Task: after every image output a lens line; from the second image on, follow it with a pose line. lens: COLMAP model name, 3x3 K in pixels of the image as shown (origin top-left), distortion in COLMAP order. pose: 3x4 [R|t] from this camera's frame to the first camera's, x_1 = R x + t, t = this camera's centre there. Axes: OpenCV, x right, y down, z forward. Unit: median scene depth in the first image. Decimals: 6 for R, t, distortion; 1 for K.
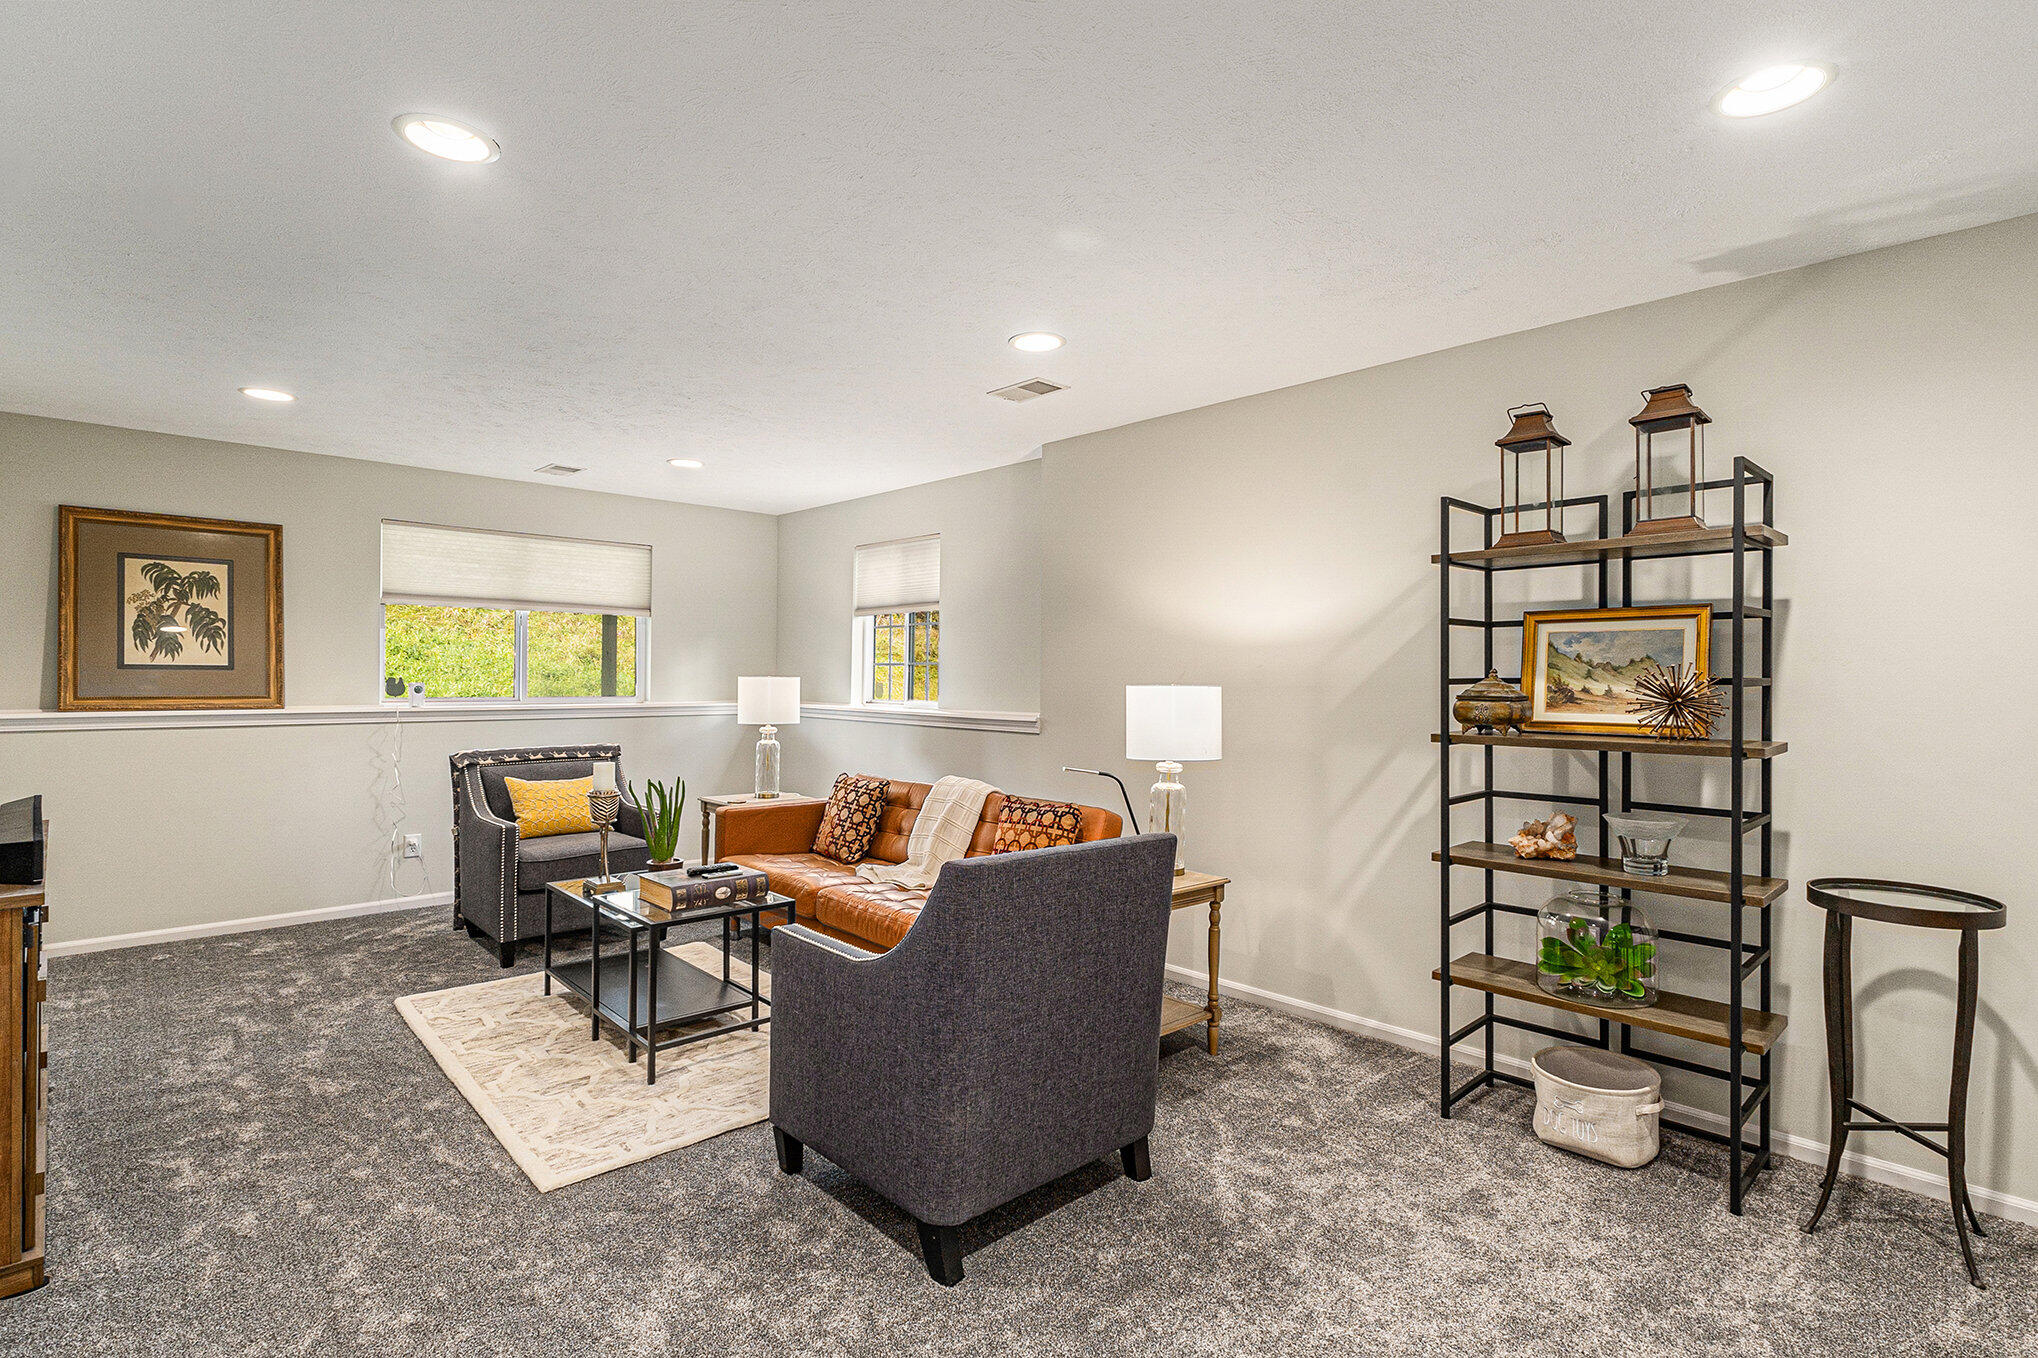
lens RADIAL K [[985.8, 0, 1027.9], [0, 985.8, 672.0], [0, 0, 1]] dist [0.001439, 0.000962]
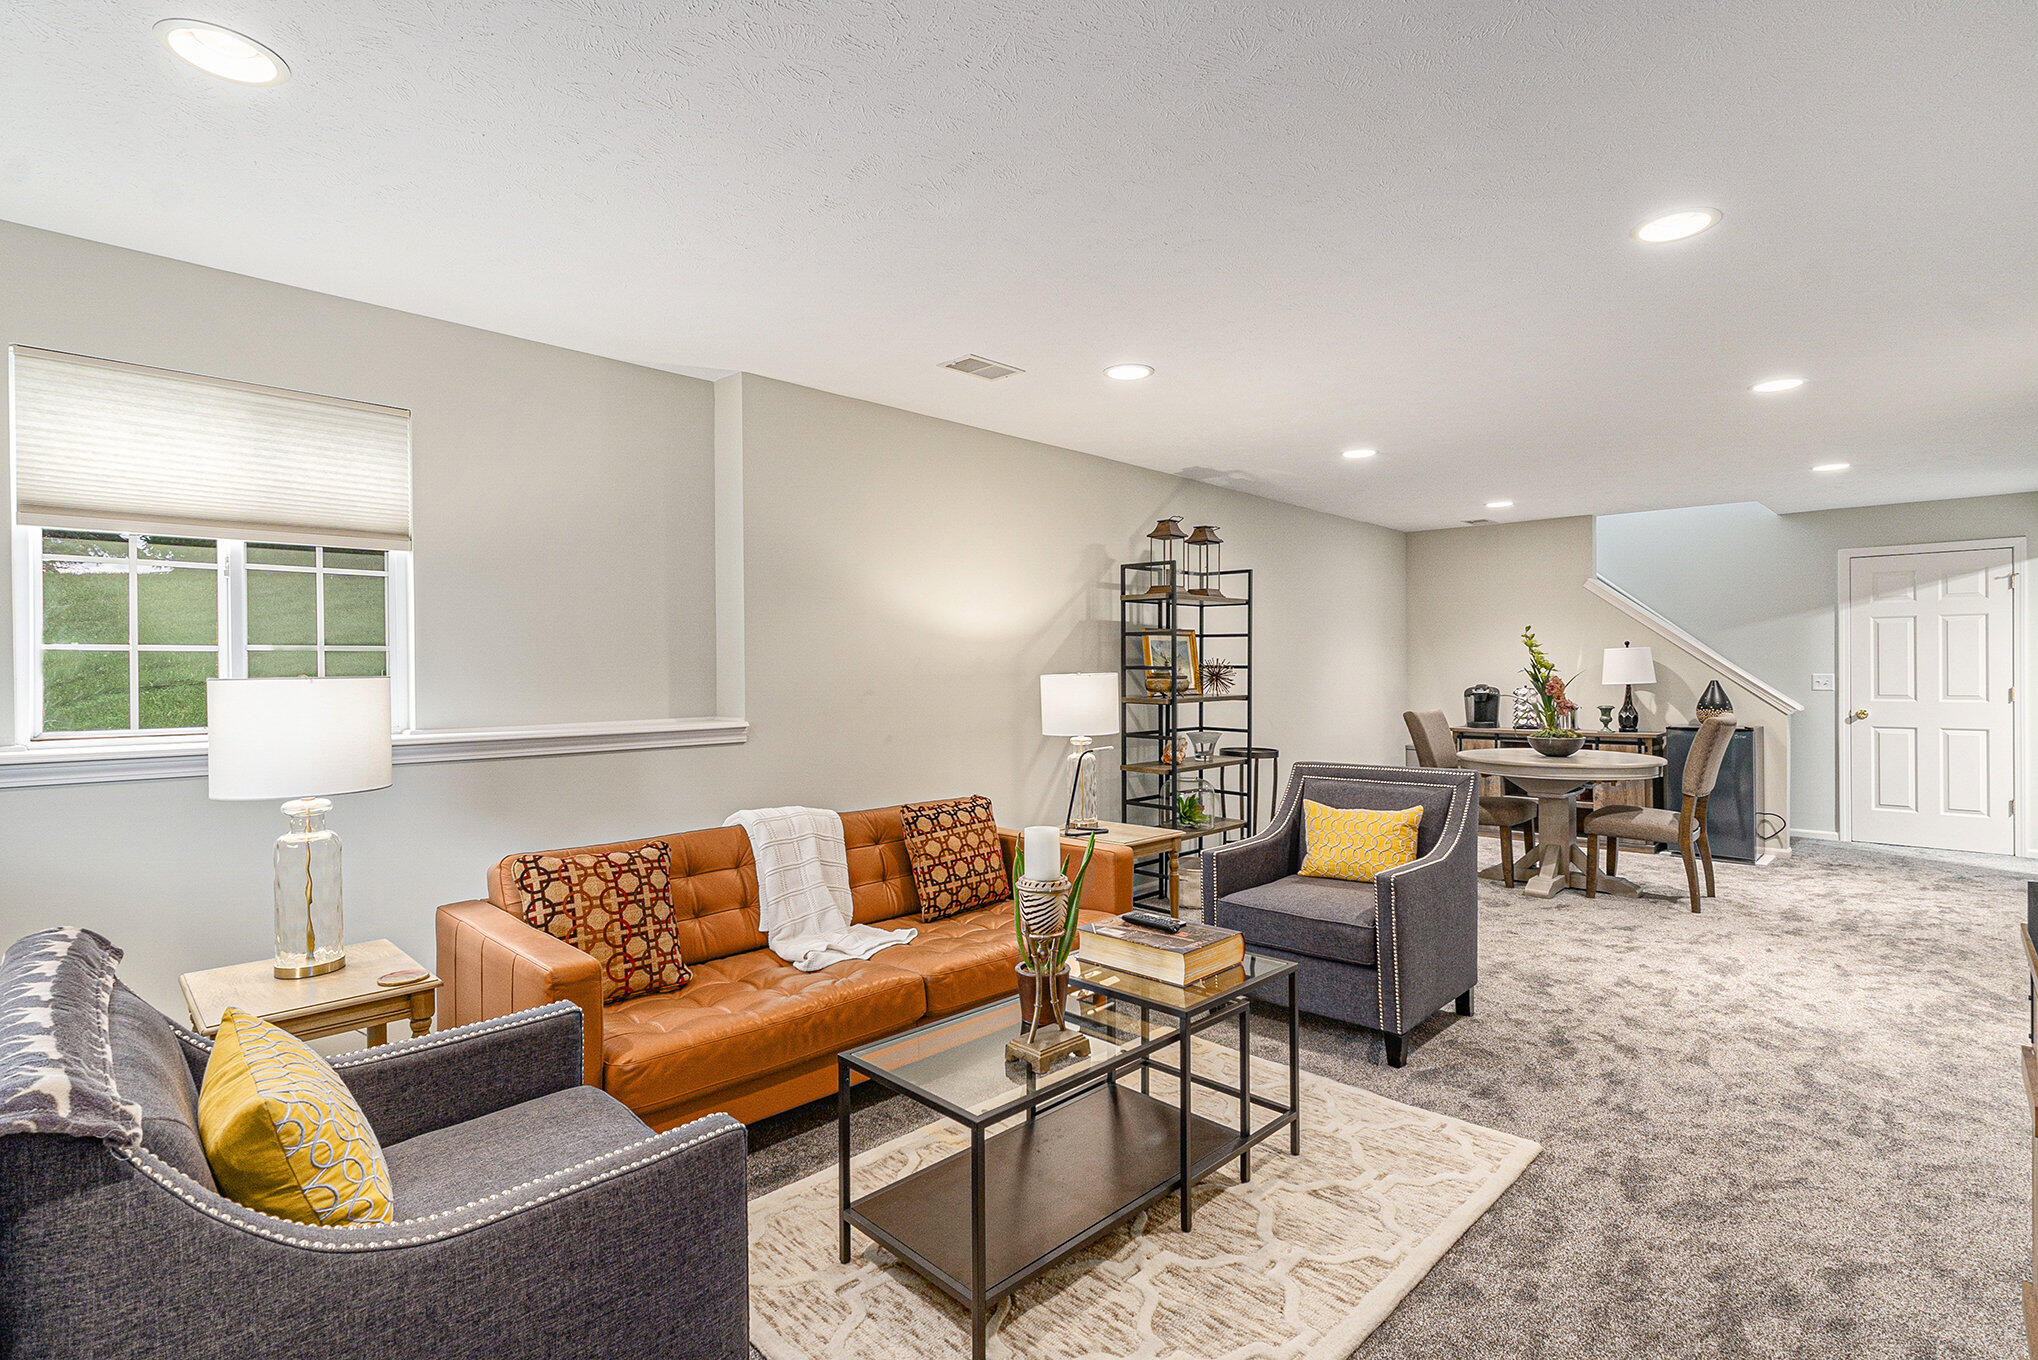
lens RADIAL K [[985.8, 0, 1013.3], [0, 985.8, 670.0], [0, 0, 1]] dist [0.001439, 0.000962]
pose [[-0.045864, -0.008357, 0.998913, -1.305117], [0.000069, 0.999965, 0.008369, -0.001016], [-0.998948, 0.000452, -0.045862, 1.383953]]
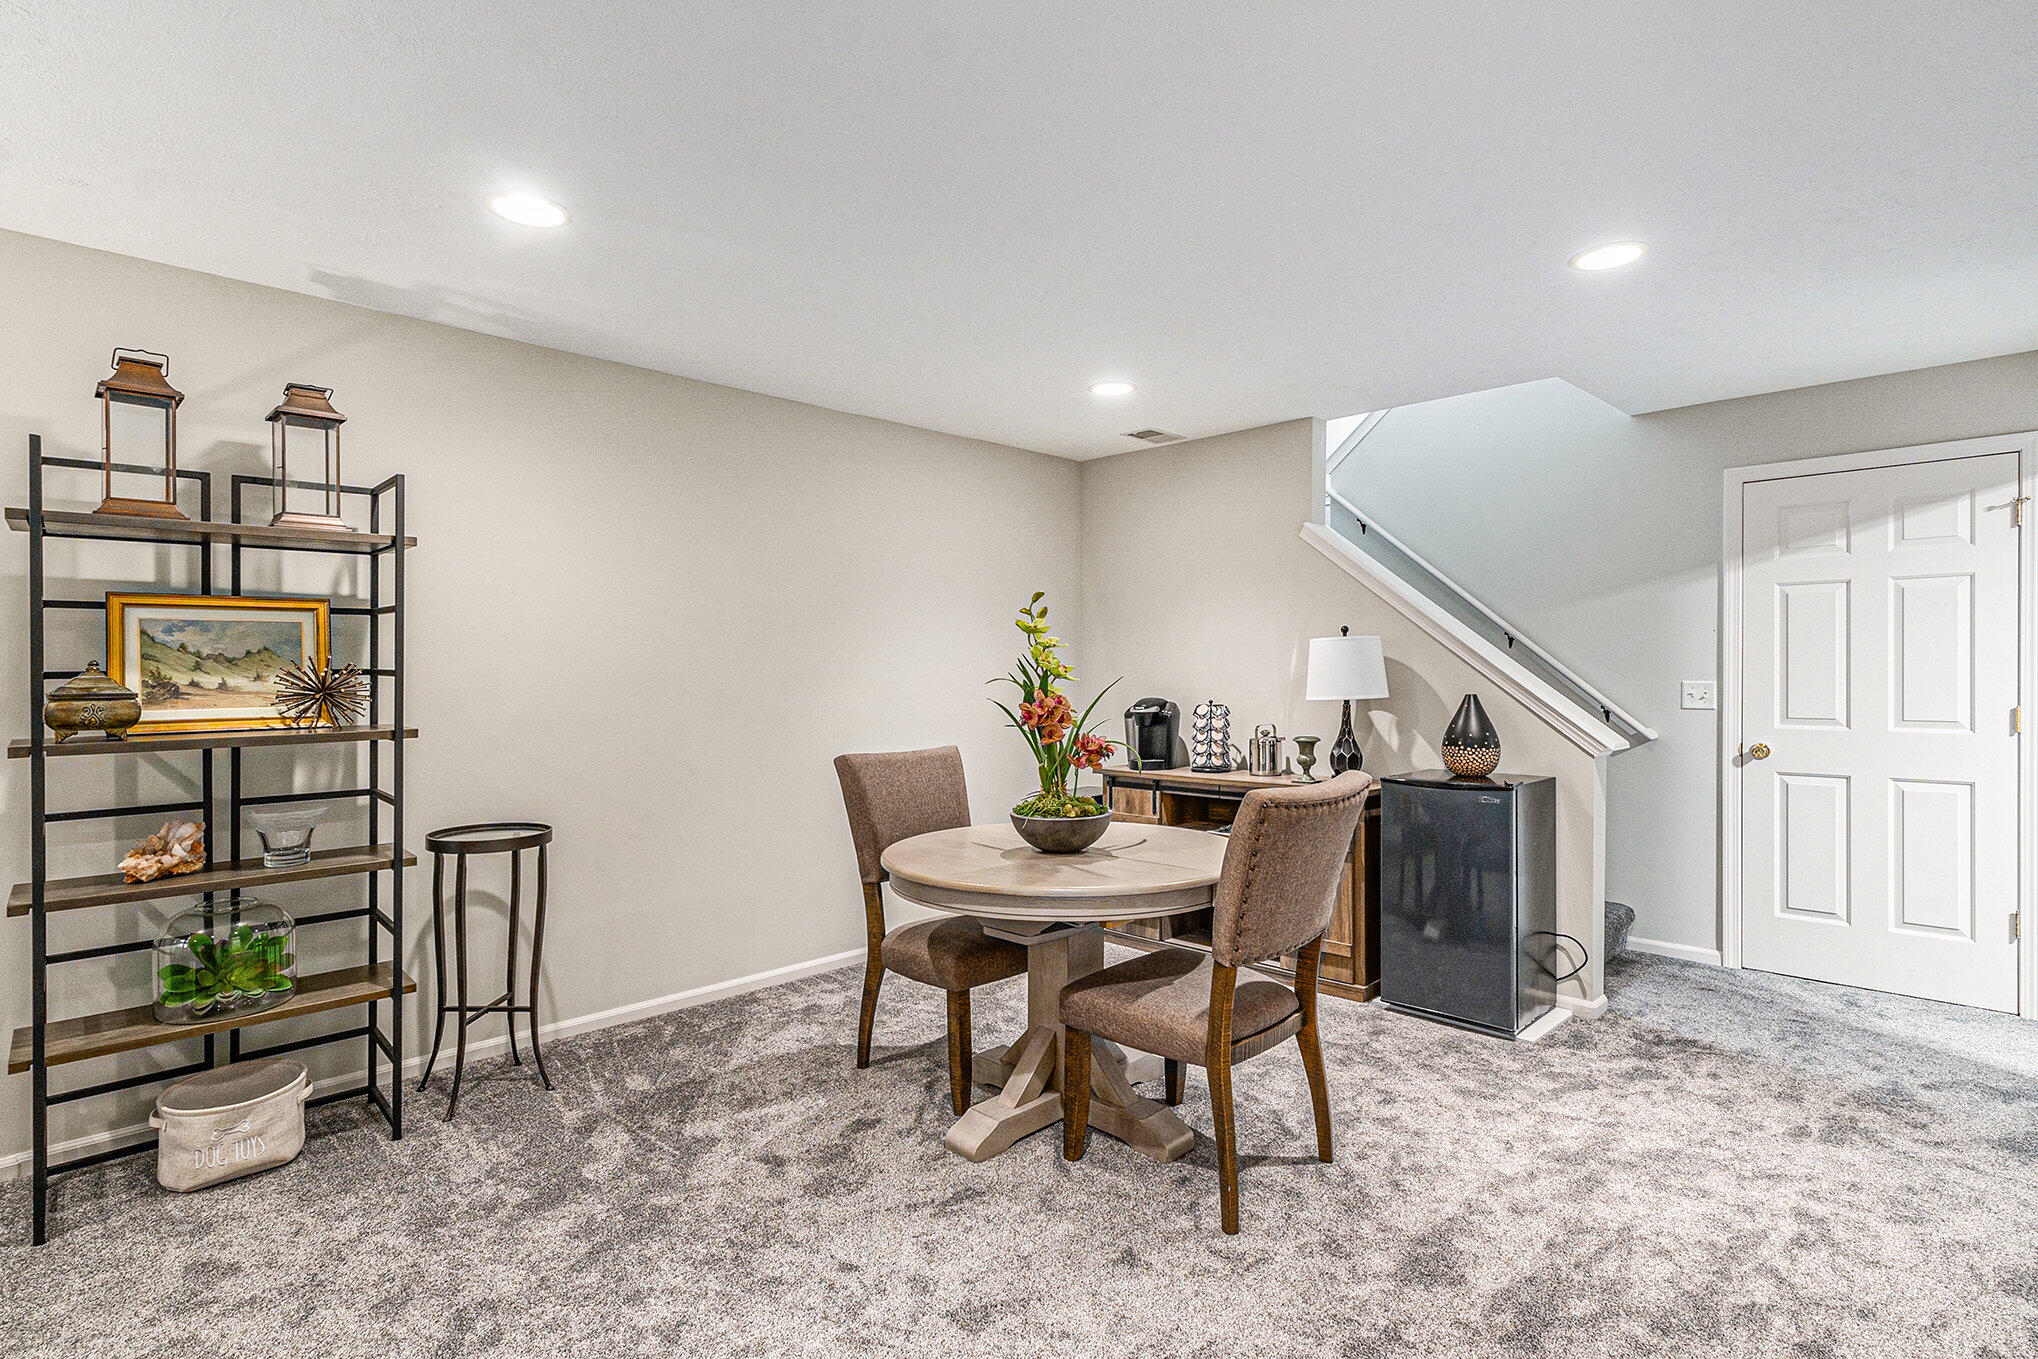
lens RADIAL K [[985.8, 0, 1033.4], [0, 985.8, 677.6], [0, 0, 1]] dist [0.001439, 0.000962]
pose [[-0.016240, -0.015348, 0.999750, -0.365699], [0.001547, 0.999881, 0.015375, -0.000120], [-0.999867, 0.001796, -0.016215, 0.245420]]
